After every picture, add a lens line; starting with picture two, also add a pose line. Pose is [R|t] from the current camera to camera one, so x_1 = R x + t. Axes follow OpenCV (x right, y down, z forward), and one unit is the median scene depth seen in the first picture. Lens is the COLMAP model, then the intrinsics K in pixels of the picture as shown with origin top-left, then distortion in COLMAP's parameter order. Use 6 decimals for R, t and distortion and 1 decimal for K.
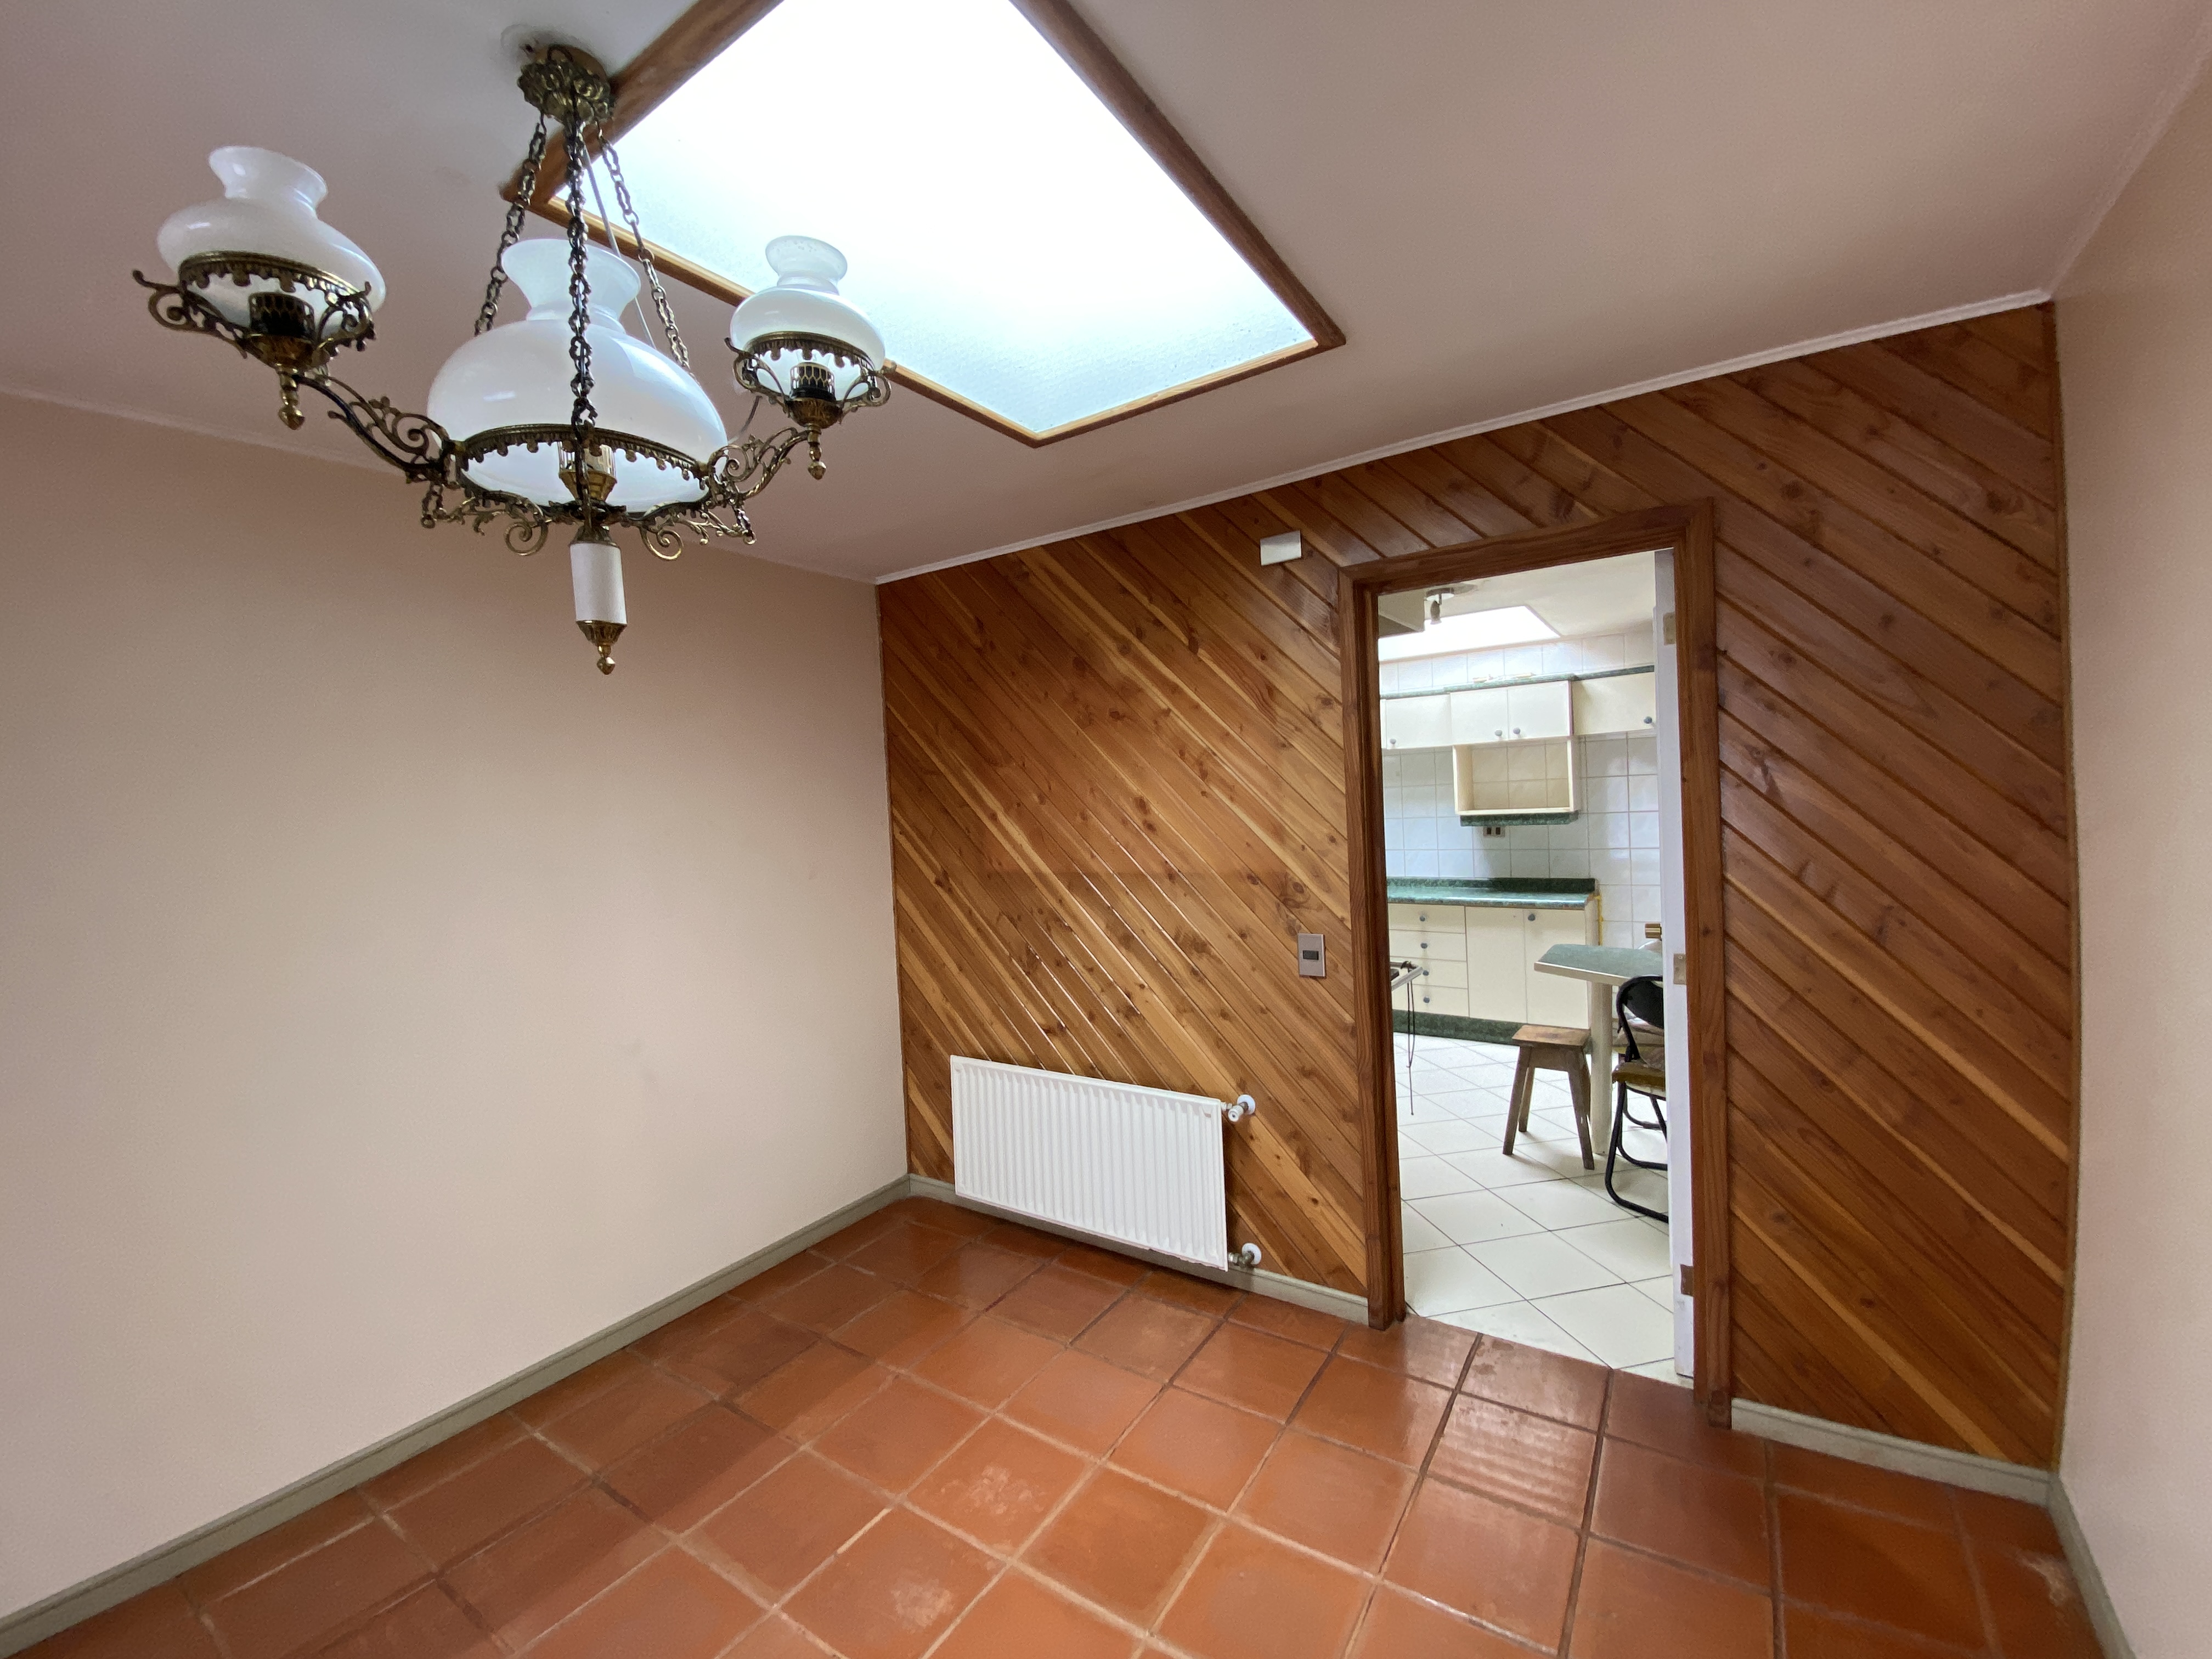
lens RADIAL K [[901.2, 0, 1069.5], [0, 901.2, 824.4], [0, 0, 1]] dist [-0.003656, -0.009448]
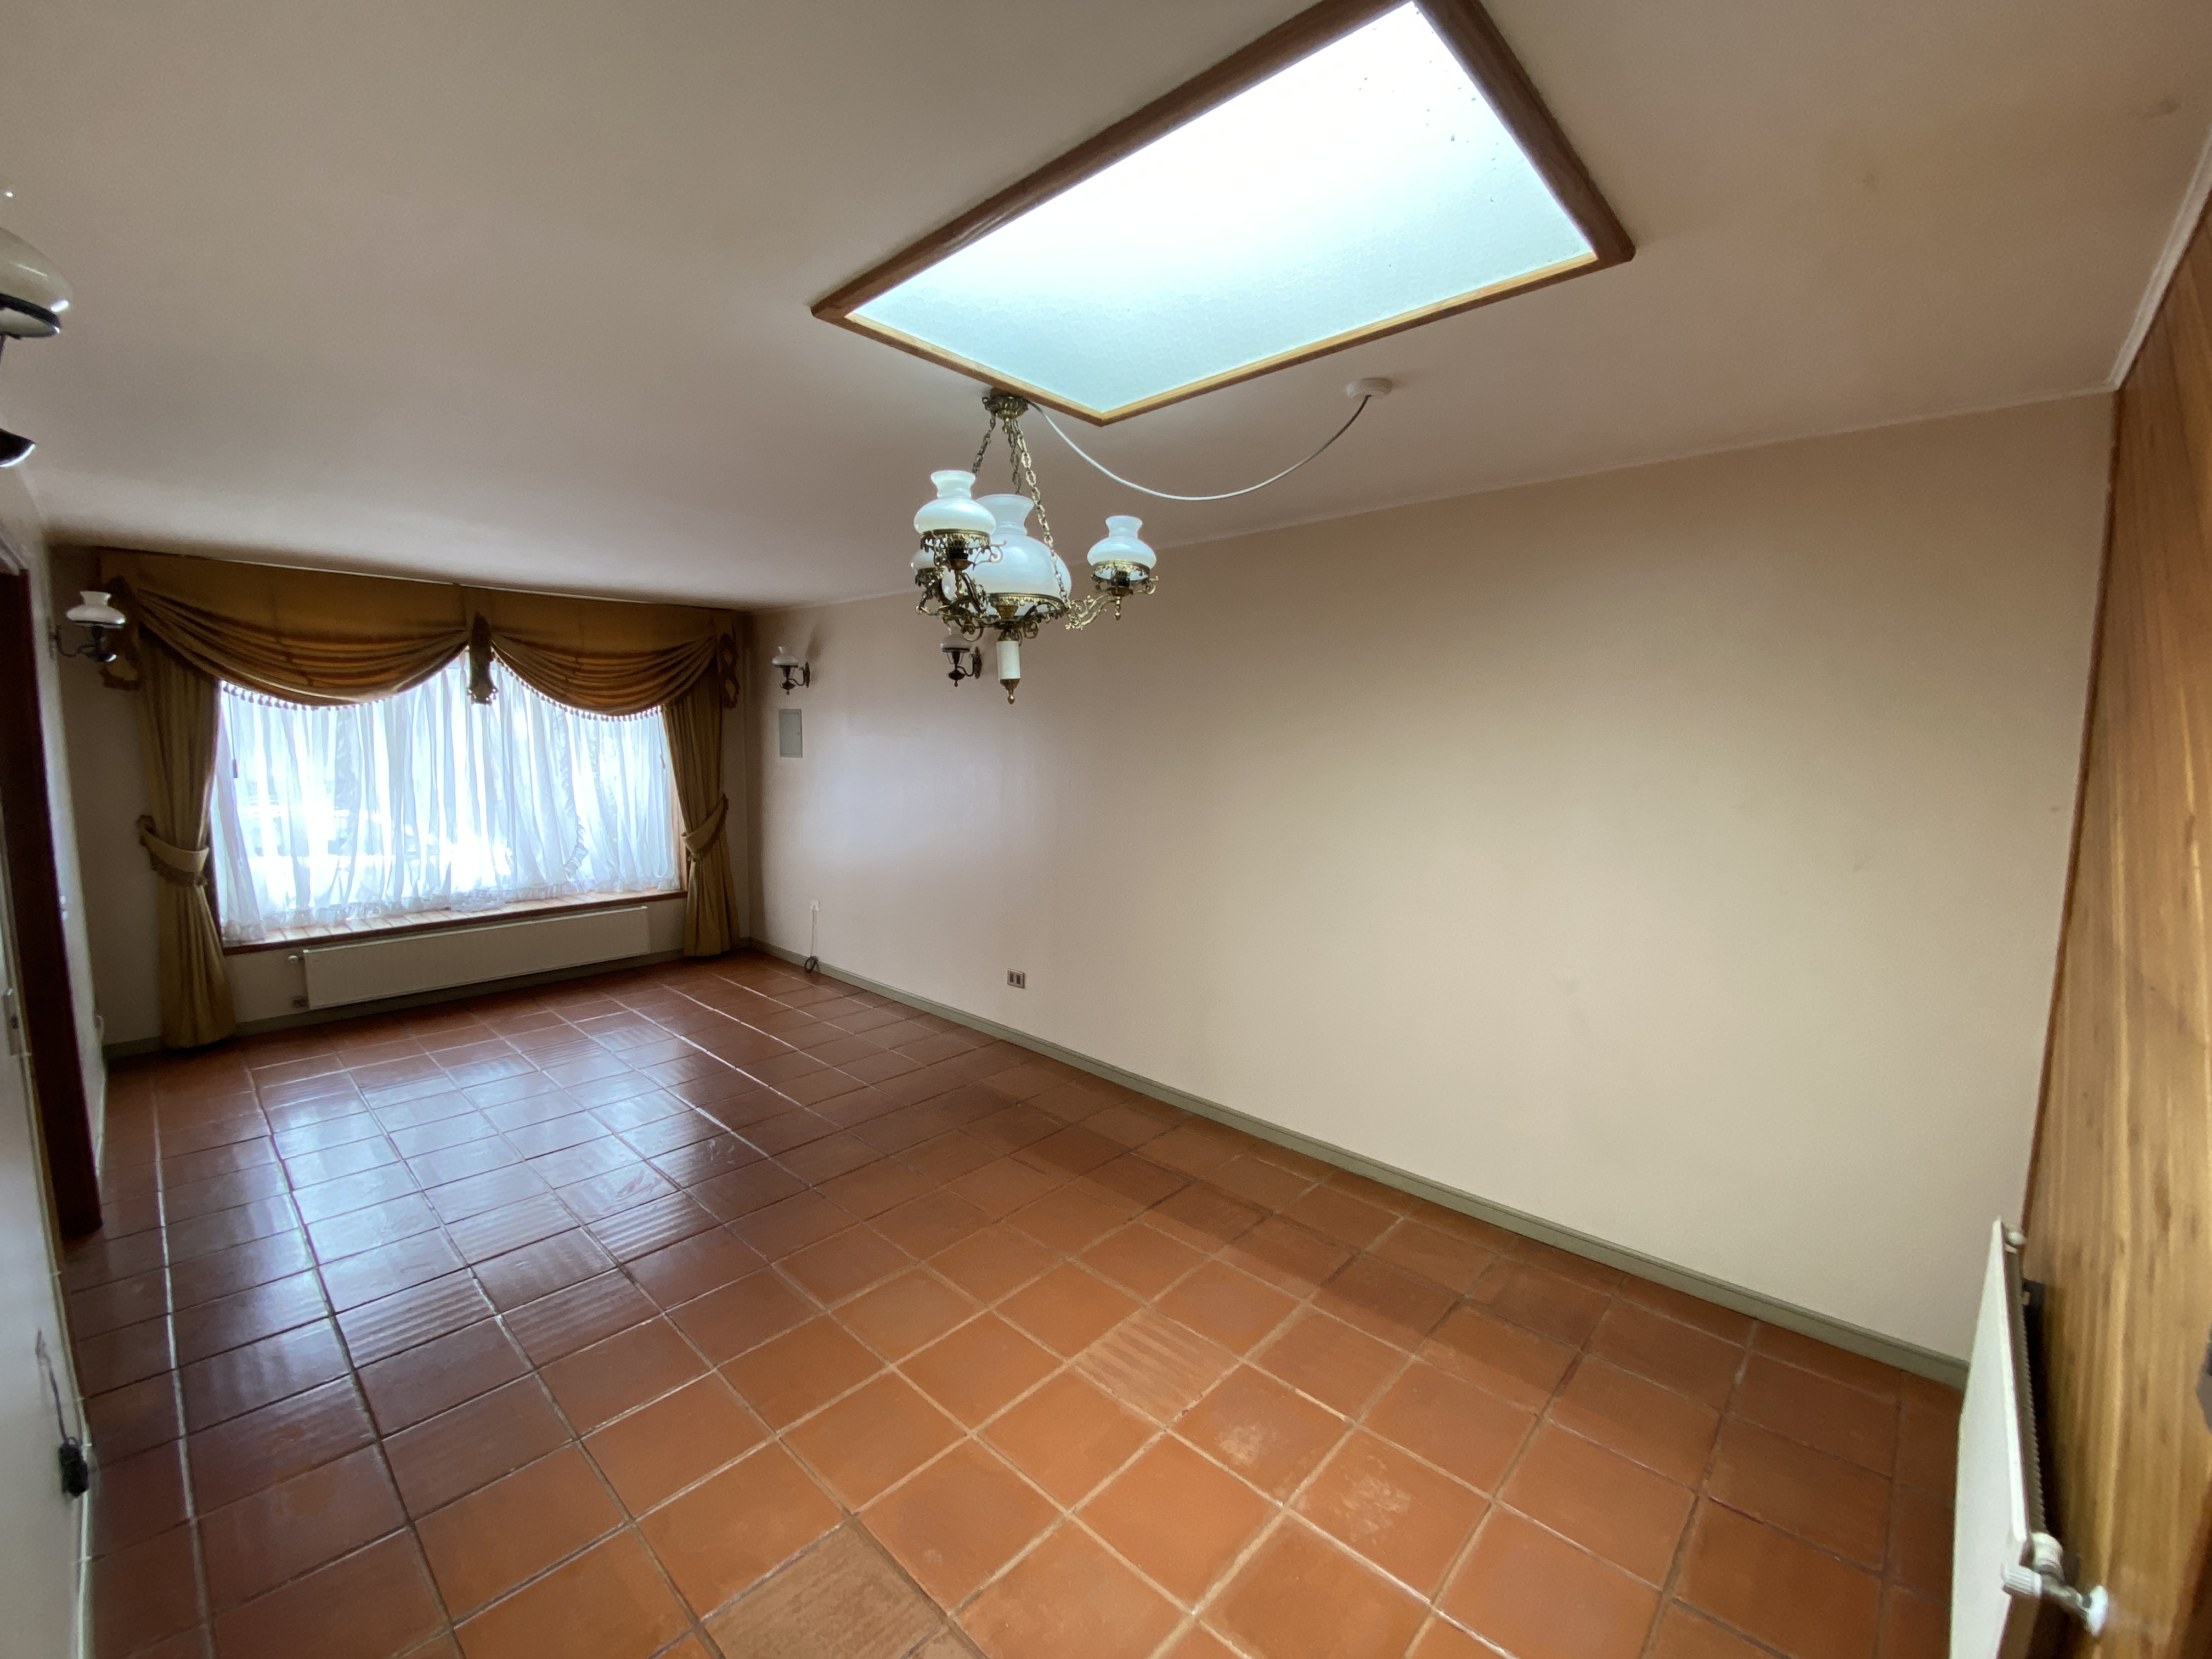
lens RADIAL K [[901.2, 0, 1119.4], [0, 901.2, 823.2], [0, 0, 1]] dist [-0.003656, -0.009448]
pose [[-0.139210, 0.148212, -0.979109, 1.454982], [-0.018331, 0.988181, 0.152191, -0.216991], [0.990093, 0.039134, -0.134847, 1.525907]]
